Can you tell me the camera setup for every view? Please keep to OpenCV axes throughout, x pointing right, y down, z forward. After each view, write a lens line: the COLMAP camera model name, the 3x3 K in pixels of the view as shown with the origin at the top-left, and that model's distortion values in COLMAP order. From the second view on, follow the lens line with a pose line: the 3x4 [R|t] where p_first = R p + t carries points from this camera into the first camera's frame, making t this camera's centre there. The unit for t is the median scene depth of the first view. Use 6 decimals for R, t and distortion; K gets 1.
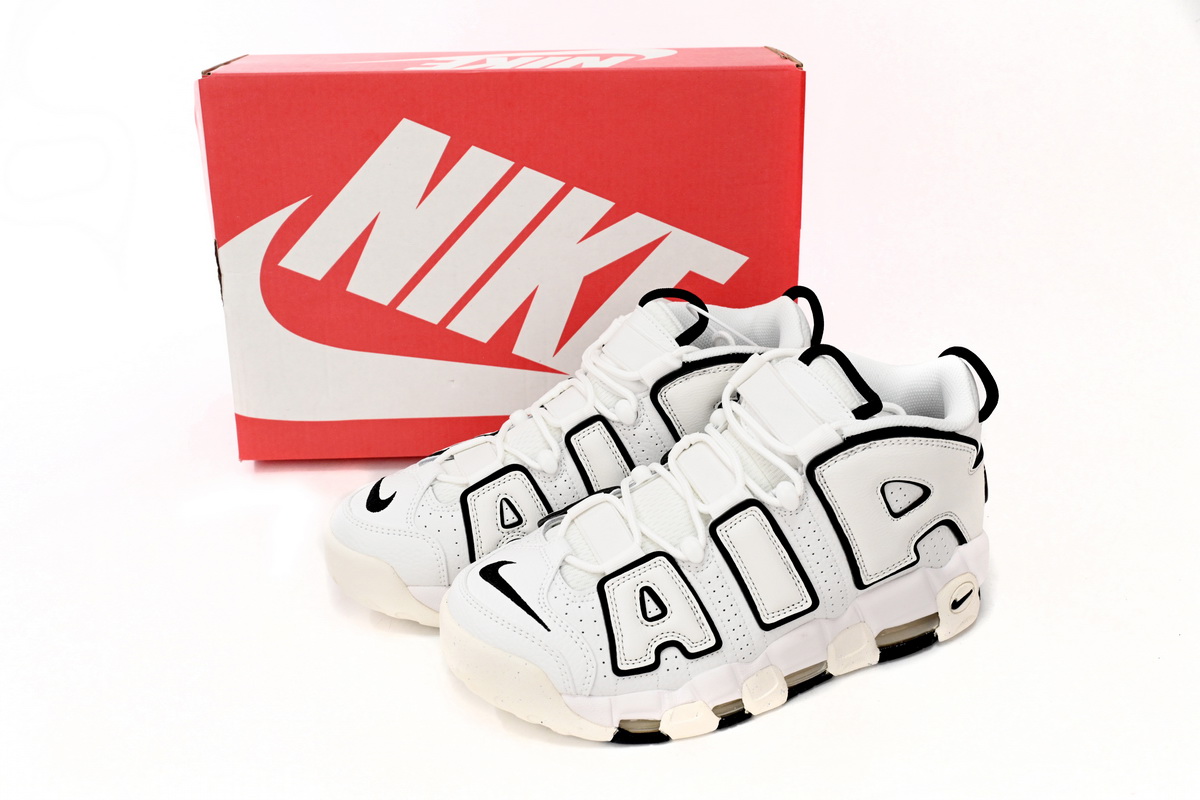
lens RADIAL K [[1285.5, 0, 599.3], [0, 1285.5, 400.2], [0, 0, 1]] dist [0.031492, 0.000000]
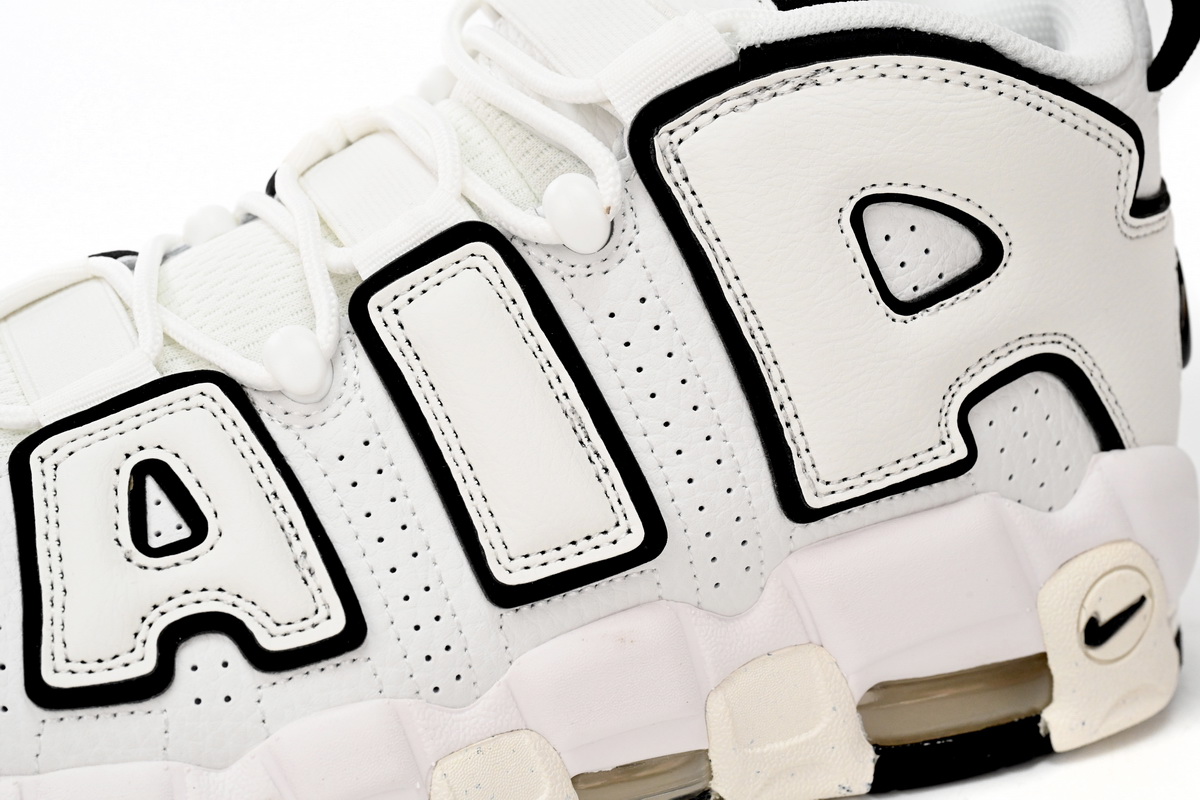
lens RADIAL K [[2720.5, 0, 600.6], [0, 2720.5, 400.3], [0, 0, 1]] dist [0.003659, 0.000000]
pose [[0.999568, 0.029176, -0.003584, 0.155848], [-0.029358, 0.984747, -0.171499, 0.247371], [-0.001474, 0.171531, 0.985178, 0.287303]]
